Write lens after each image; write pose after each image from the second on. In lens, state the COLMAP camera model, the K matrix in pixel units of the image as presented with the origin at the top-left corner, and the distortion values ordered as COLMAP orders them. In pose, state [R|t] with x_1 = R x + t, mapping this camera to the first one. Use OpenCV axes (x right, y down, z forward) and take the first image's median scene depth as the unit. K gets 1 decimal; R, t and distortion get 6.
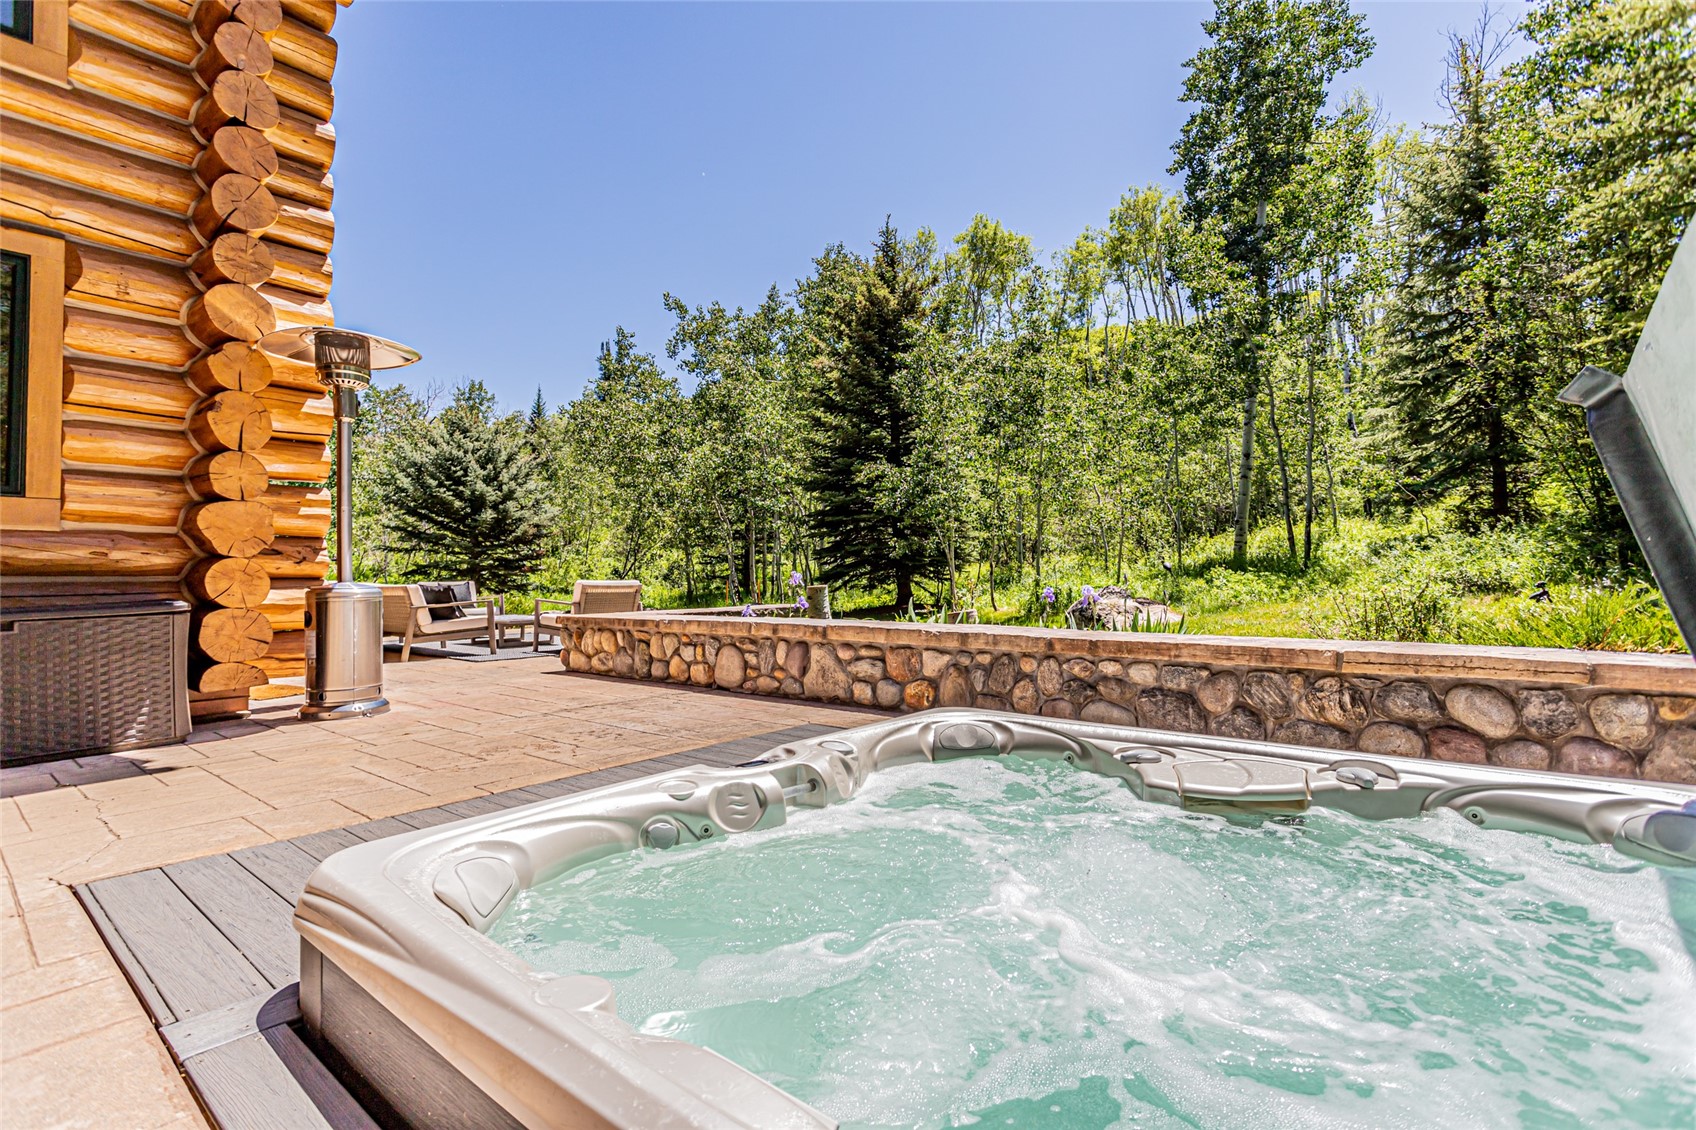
lens RADIAL K [[803.2, 0, 840.8], [0, 803.2, 563.0], [0, 0, 1]] dist [0.000440, 0.001550]
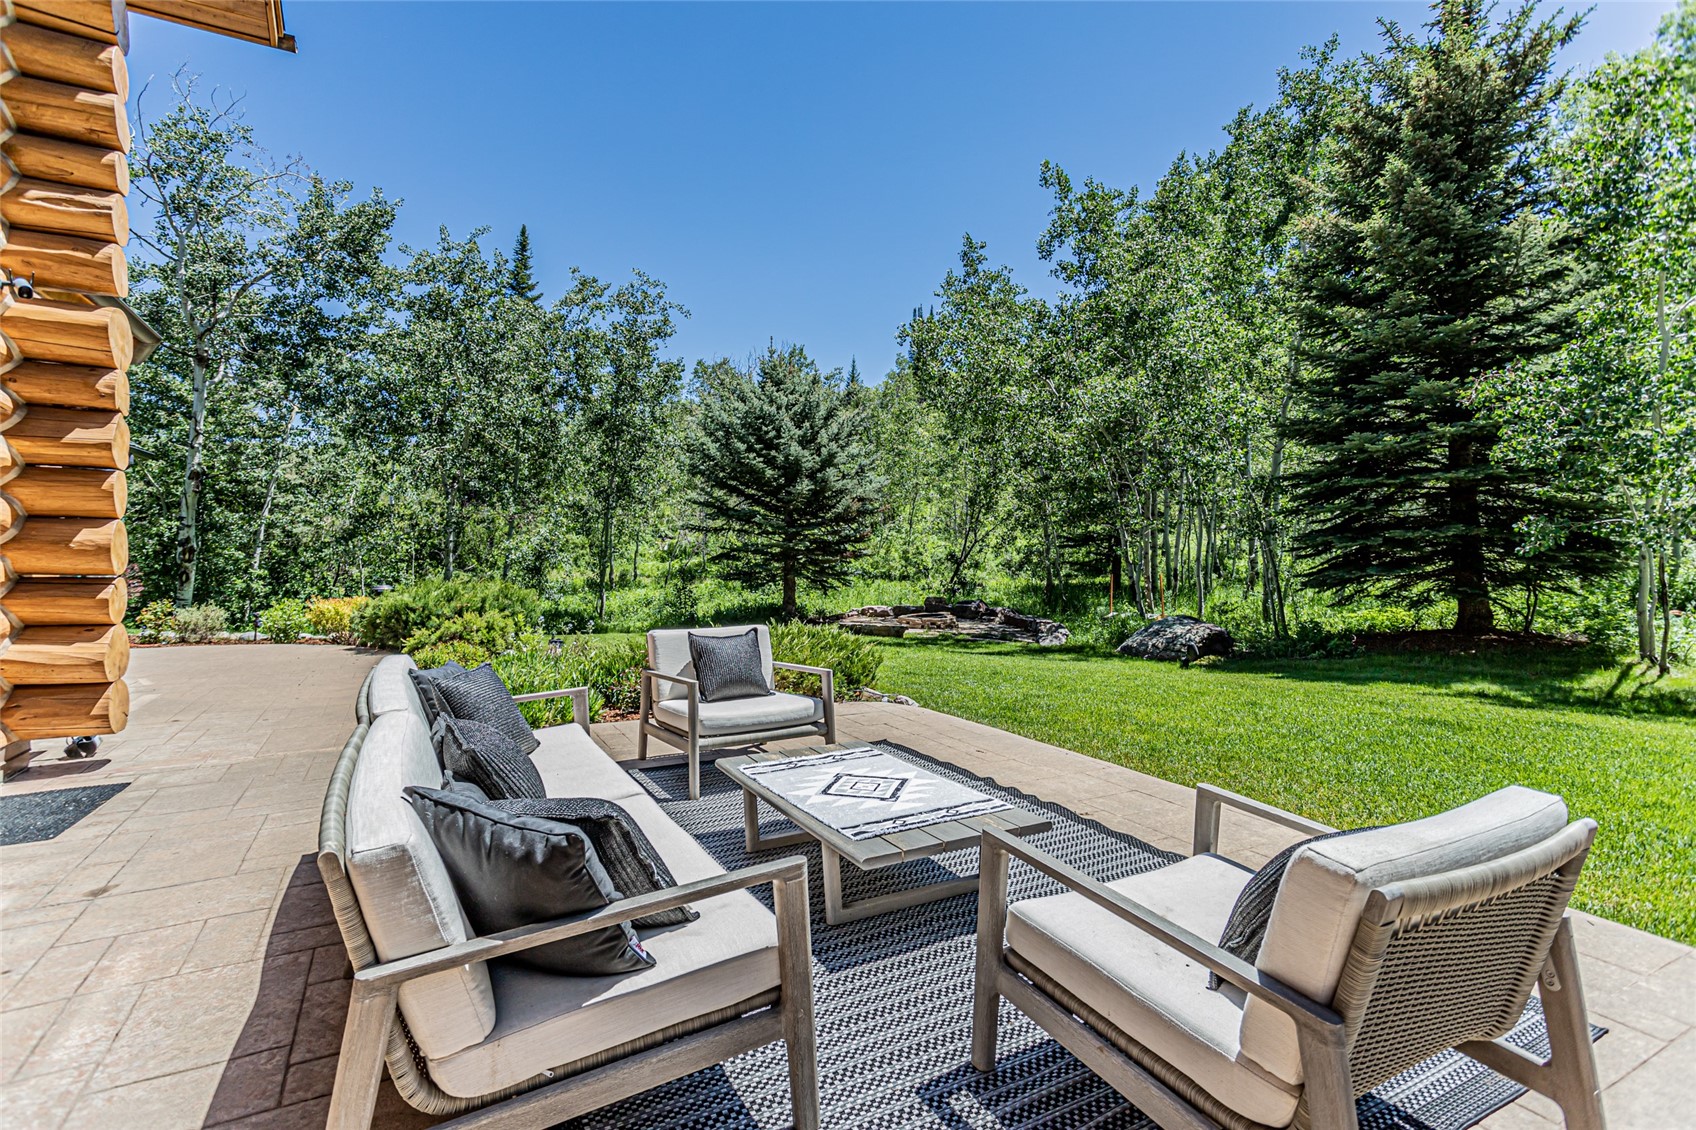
lens RADIAL K [[803.2, 0, 848.6], [0, 803.2, 559.8], [0, 0, 1]] dist [0.000440, 0.001550]
pose [[0.934833, 0.017998, -0.354631, -0.113812], [-0.007332, 0.999480, 0.031397, -0.012078], [0.355011, -0.026751, 0.934479, 0.268714]]
